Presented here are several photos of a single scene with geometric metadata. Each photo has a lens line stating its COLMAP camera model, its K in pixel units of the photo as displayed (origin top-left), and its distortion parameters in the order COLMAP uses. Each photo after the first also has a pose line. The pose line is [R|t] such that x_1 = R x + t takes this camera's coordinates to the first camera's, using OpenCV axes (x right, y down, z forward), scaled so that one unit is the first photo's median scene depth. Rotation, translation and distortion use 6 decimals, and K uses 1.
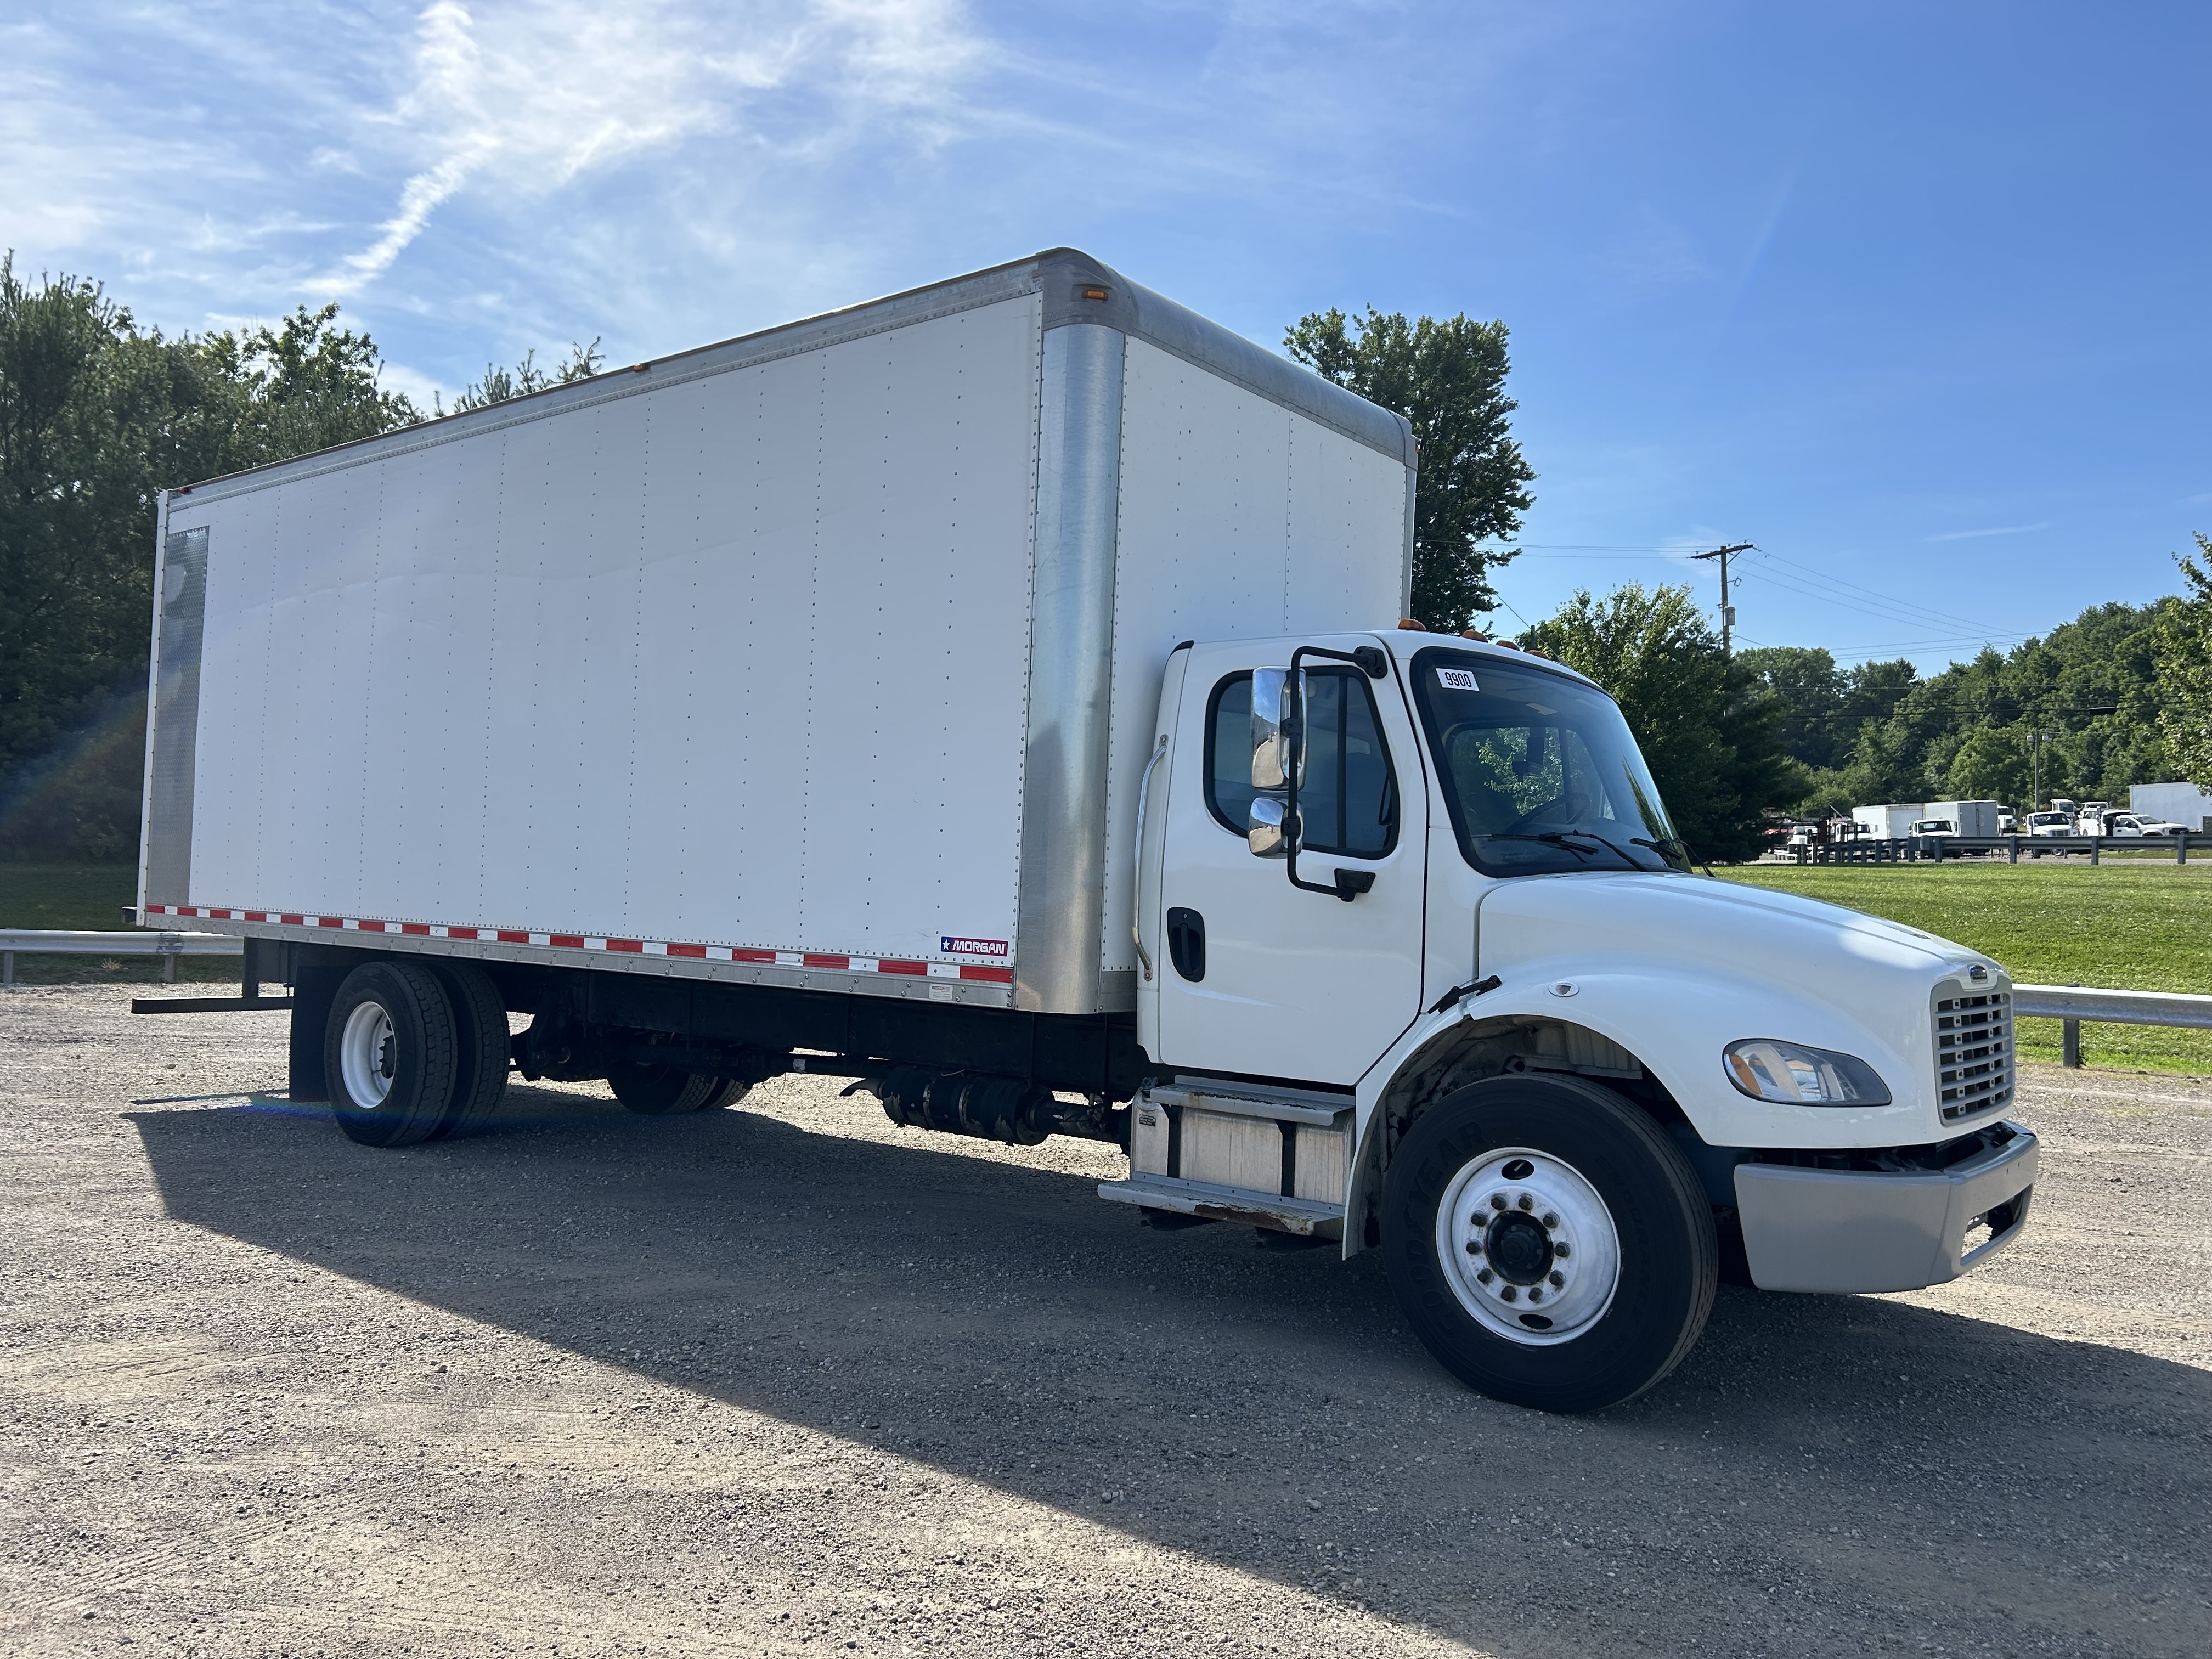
lens RADIAL K [[1717.1, 0, 1106.0], [0, 1717.1, 829.5], [0, 0, 1]] dist [-0.008384, -0.005748]
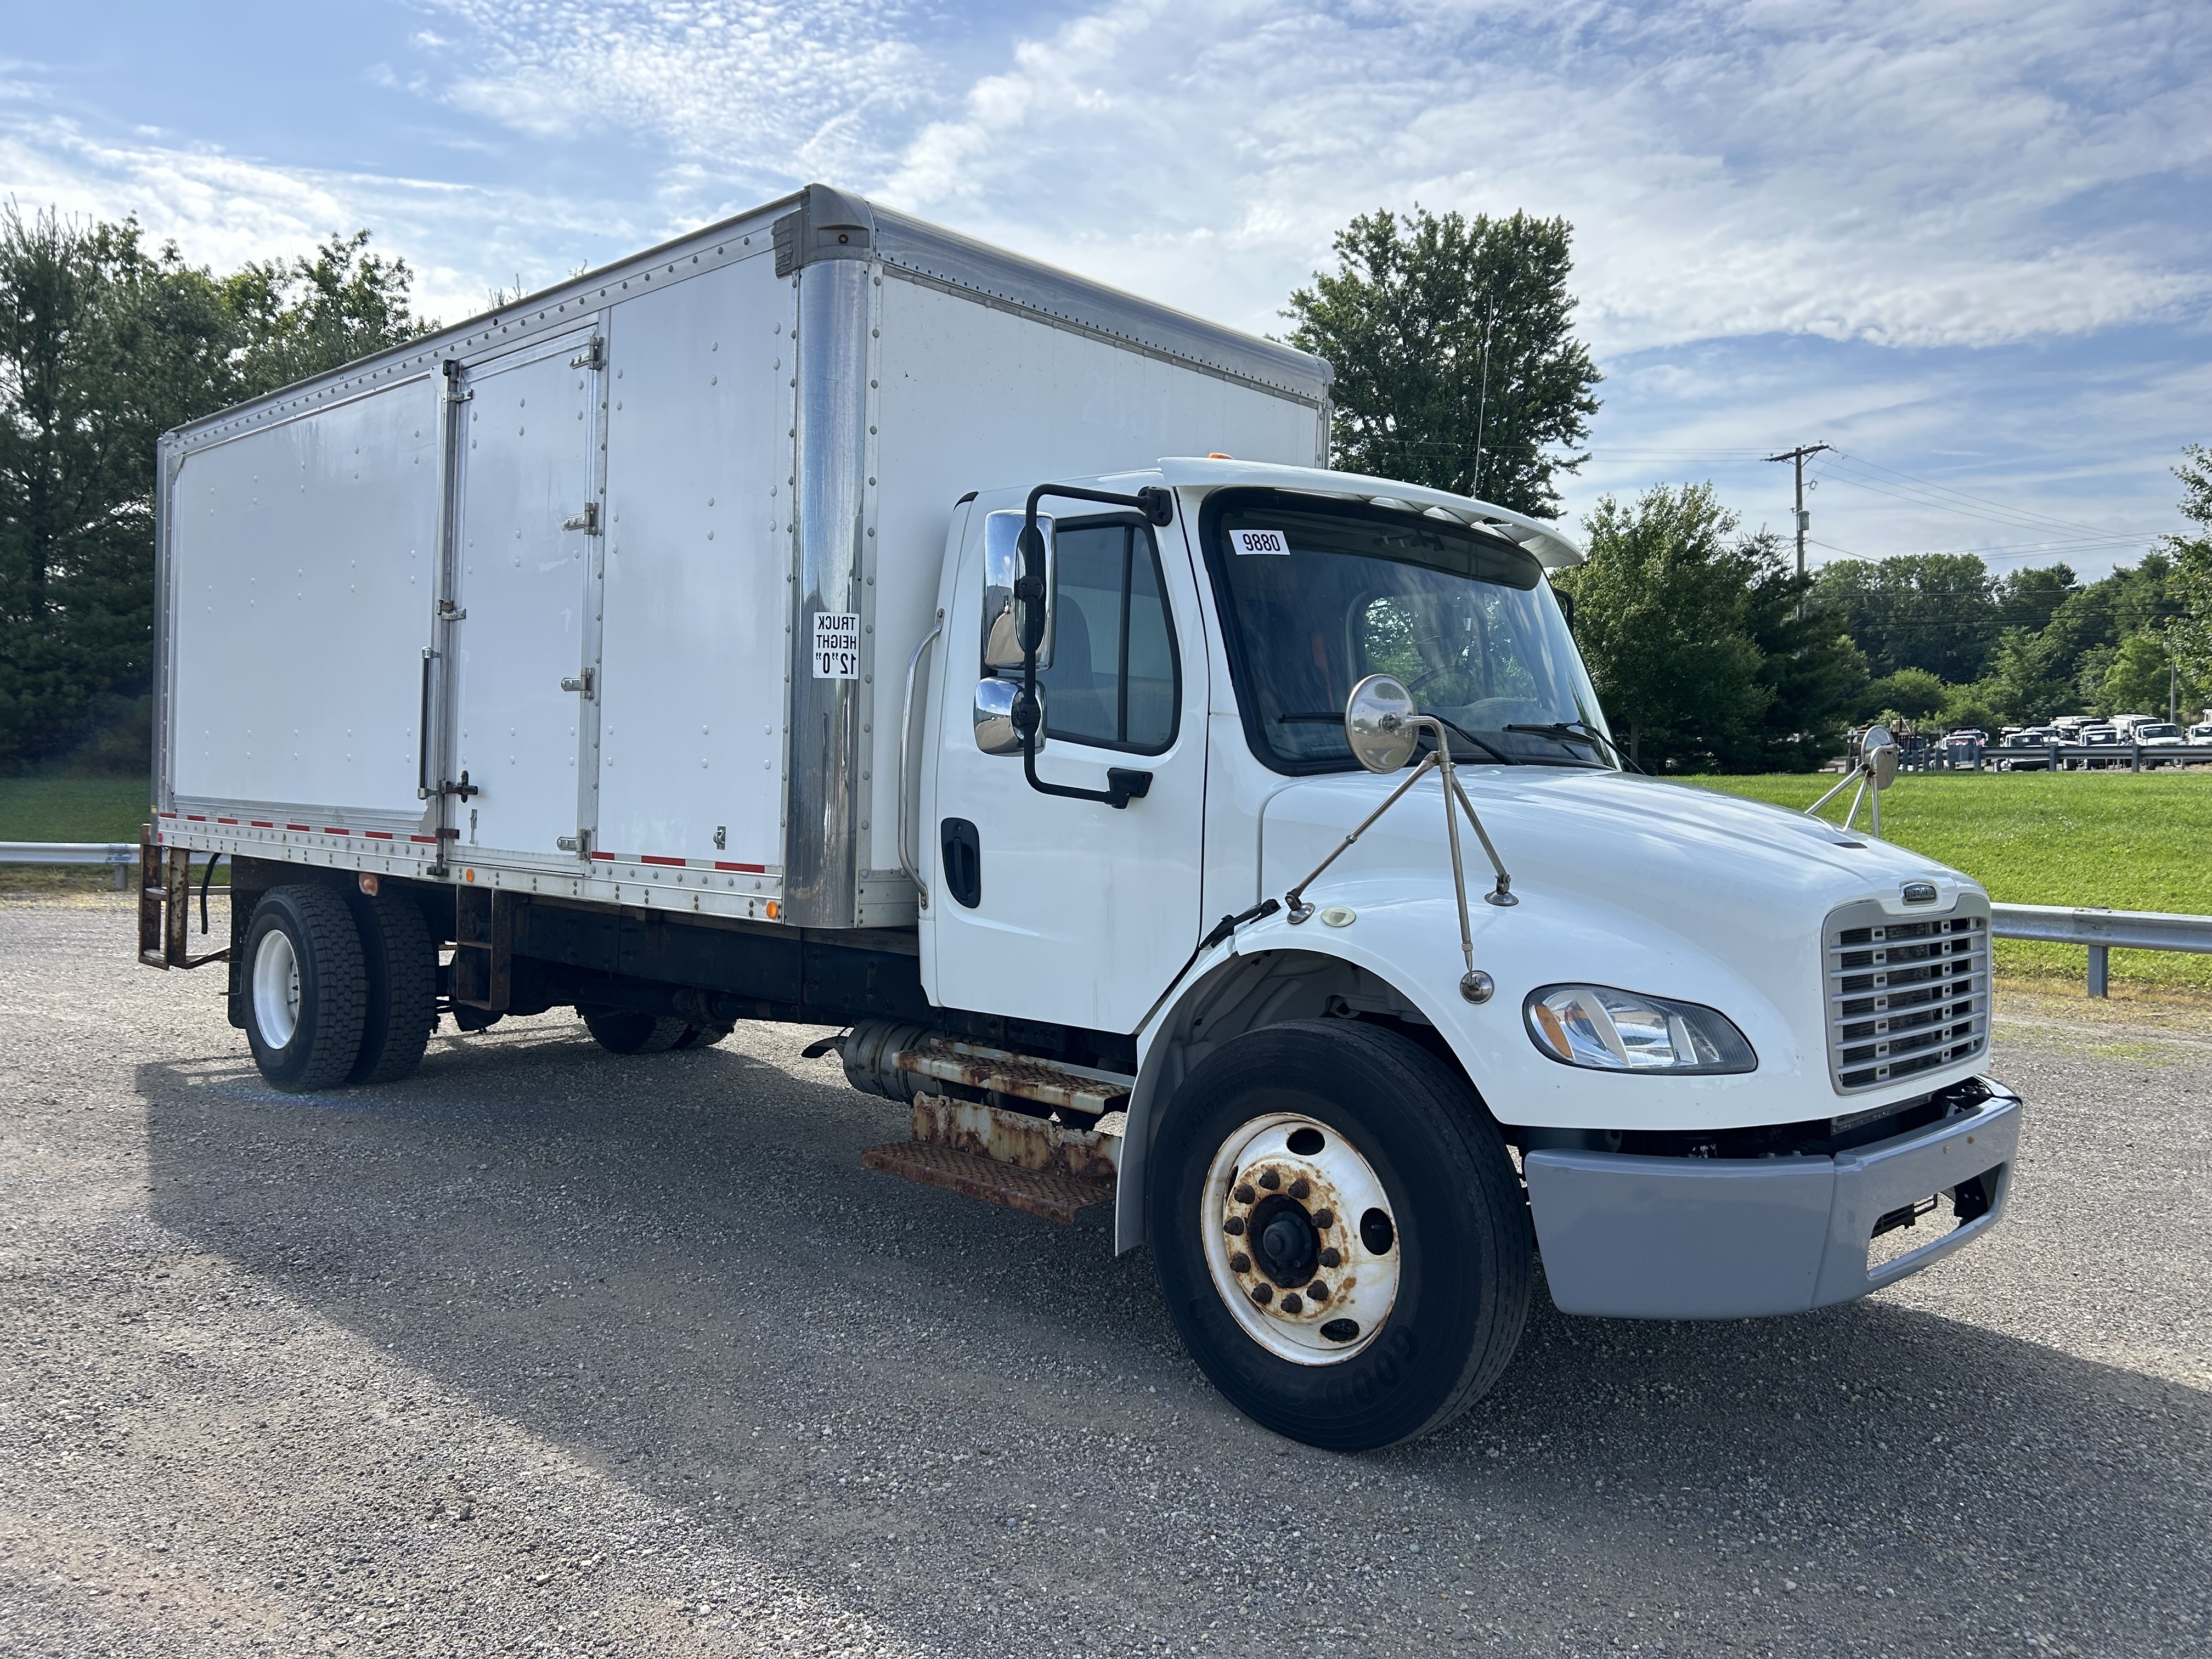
lens RADIAL K [[1622.6, 0, 1143.0], [0, 1622.6, 780.6], [0, 0, 1]] dist [0.010238, 0.003304]
pose [[0.997428, -0.009781, -0.071001, 0.069355], [0.010929, 0.999815, 0.015803, 0.005550], [0.070834, -0.016538, 0.997351, 0.077519]]
